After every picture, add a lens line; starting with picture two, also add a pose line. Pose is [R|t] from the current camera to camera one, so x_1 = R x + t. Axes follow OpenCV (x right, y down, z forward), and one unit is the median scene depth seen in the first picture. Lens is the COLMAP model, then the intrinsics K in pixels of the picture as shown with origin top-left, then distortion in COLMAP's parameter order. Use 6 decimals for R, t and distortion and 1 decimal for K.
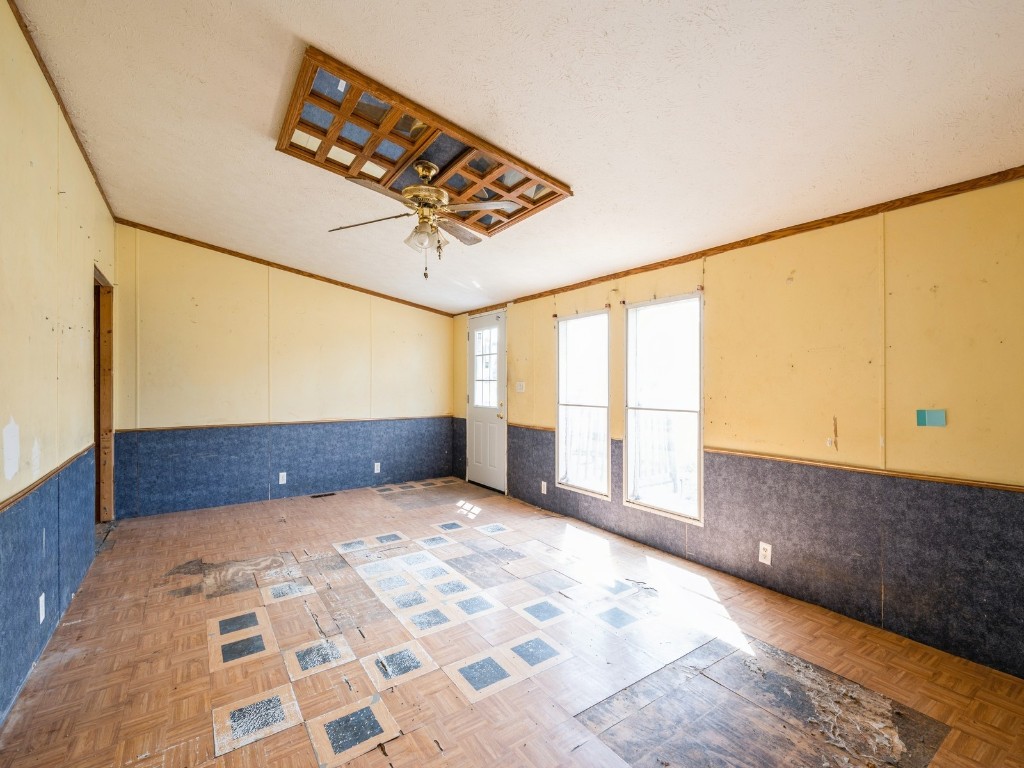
lens RADIAL K [[469.5, 0, 520.5], [0, 469.5, 384.4], [0, 0, 1]] dist [0.001012, 0.000595]
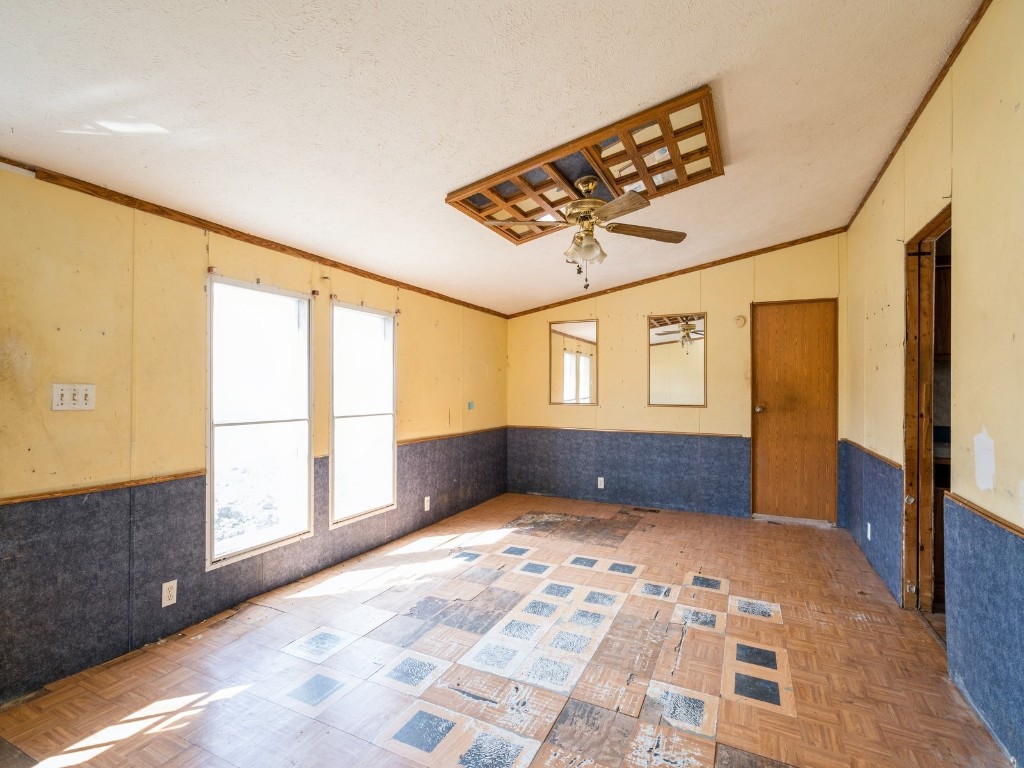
lens RADIAL K [[469.5, 0, 519.8], [0, 469.5, 388.0], [0, 0, 1]] dist [0.001012, 0.000595]
pose [[-0.483188, 0.001948, 0.875515, -0.928939], [-0.003207, 0.999987, -0.003995, -0.003613], [-0.875511, -0.004738, -0.483175, 1.461985]]
